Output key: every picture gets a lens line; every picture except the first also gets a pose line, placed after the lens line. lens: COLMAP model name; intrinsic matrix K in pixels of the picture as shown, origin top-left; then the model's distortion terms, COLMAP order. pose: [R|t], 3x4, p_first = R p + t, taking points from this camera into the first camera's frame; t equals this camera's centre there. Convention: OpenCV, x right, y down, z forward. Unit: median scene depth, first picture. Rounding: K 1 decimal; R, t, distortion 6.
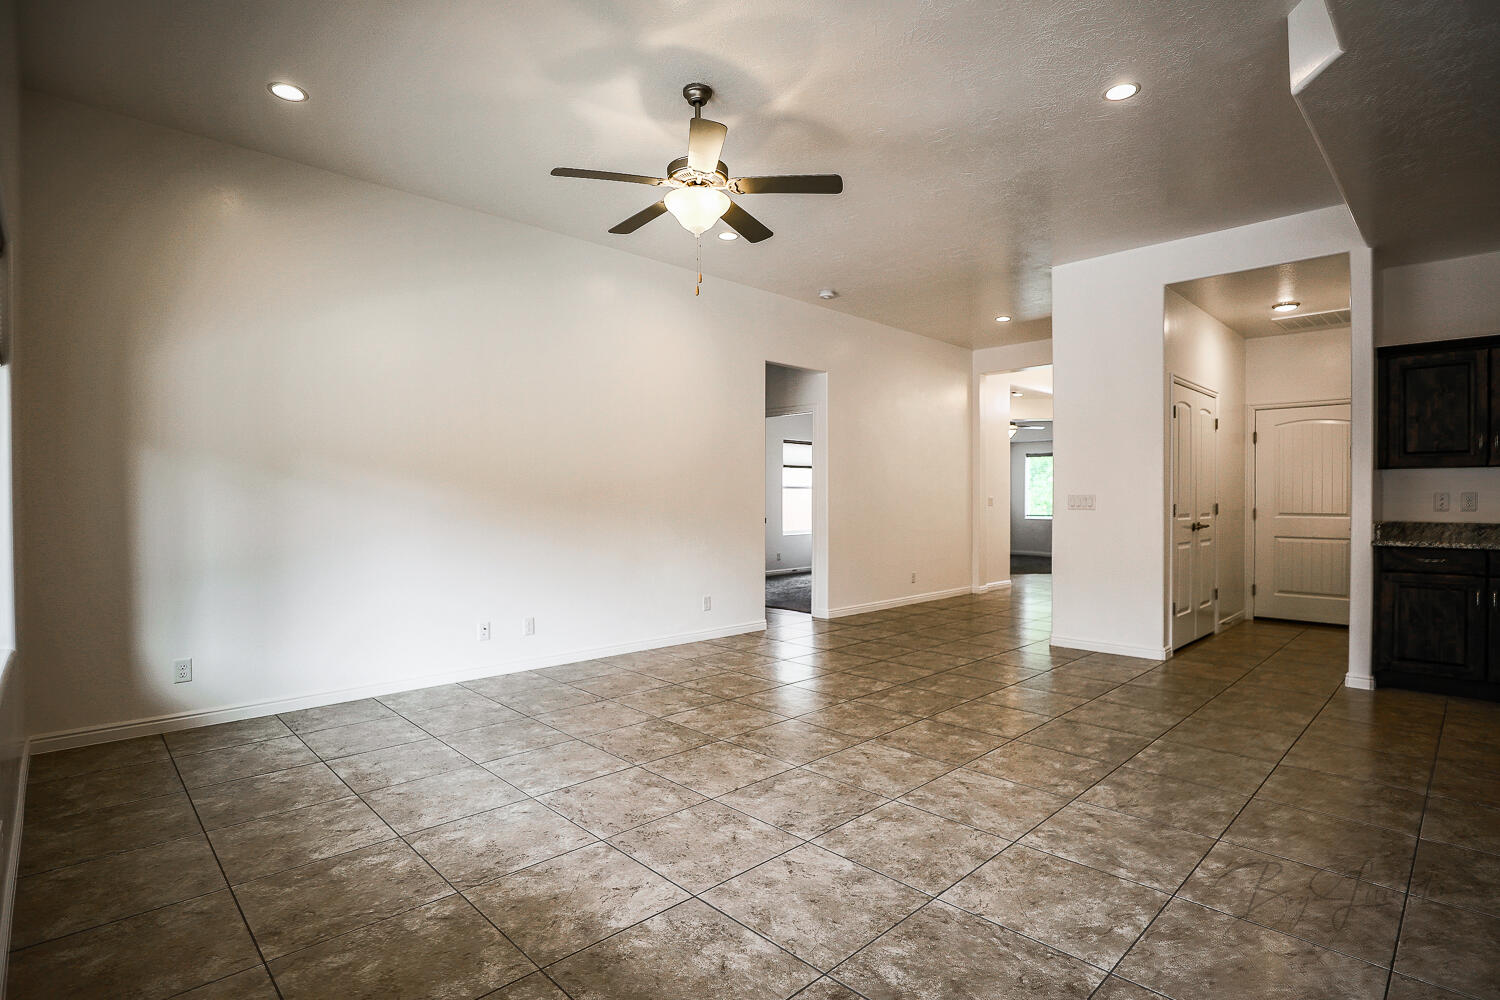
lens RADIAL K [[726.3, 0, 765.5], [0, 726.3, 504.5], [0, 0, 1]] dist [-0.035478, 0.009527]
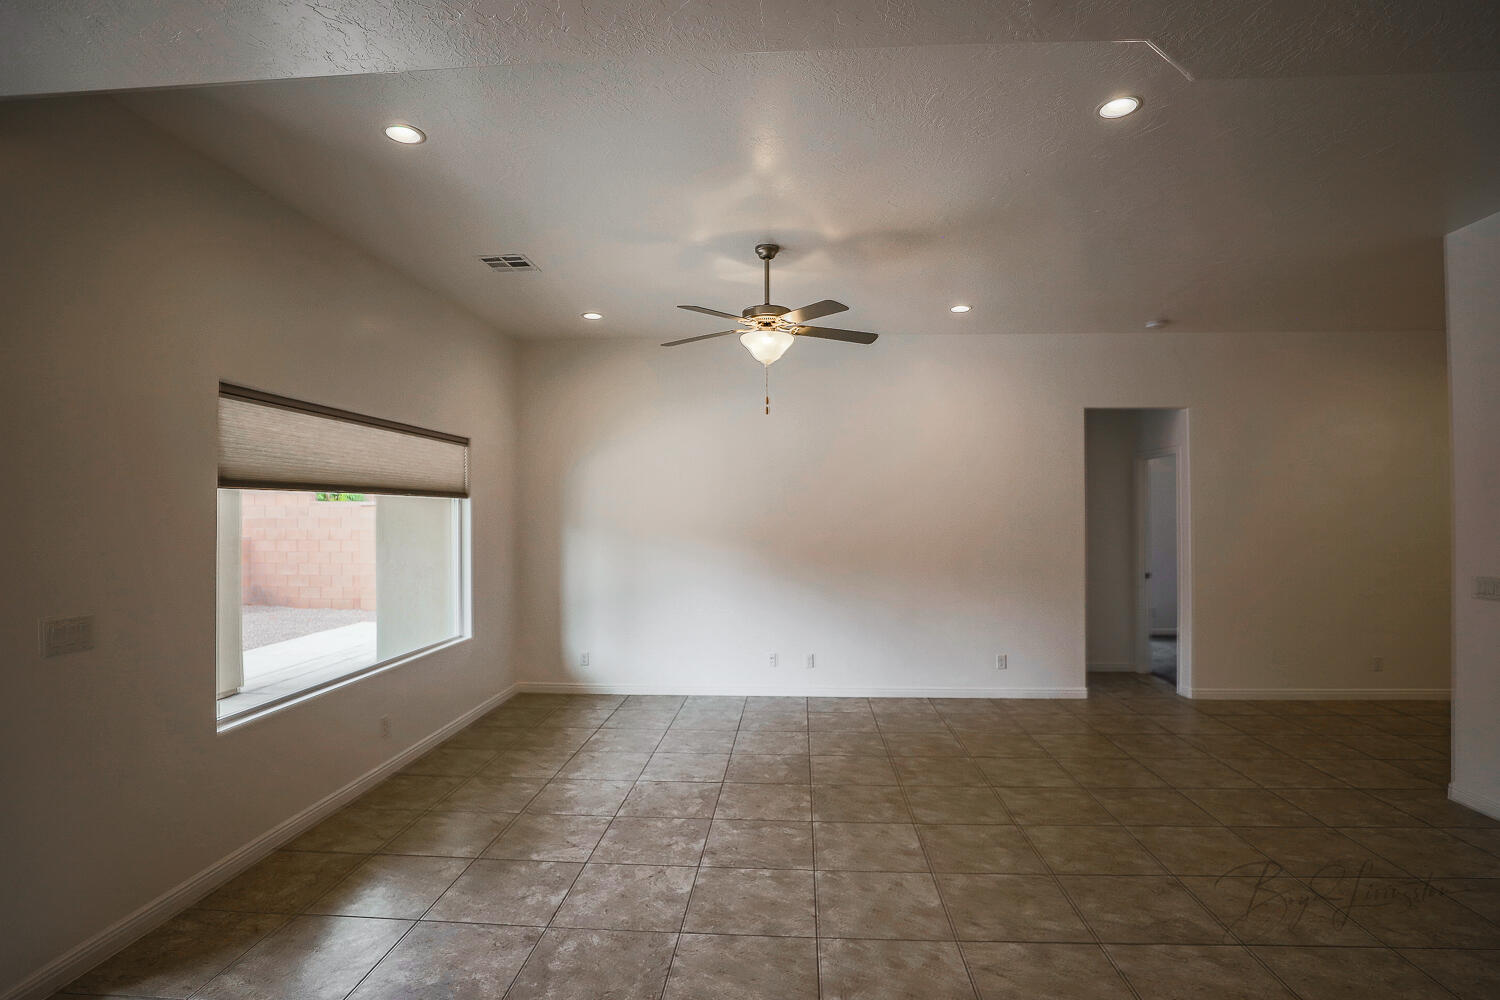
lens RADIAL K [[726.3, 0, 765.5], [0, 726.3, 504.5], [0, 0, 1]] dist [-0.035478, 0.009527]
pose [[0.672325, -0.012628, -0.740148, 0.855473], [-0.003172, 0.999796, -0.019939, -0.114818], [0.740249, 0.015753, 0.672148, 0.176982]]
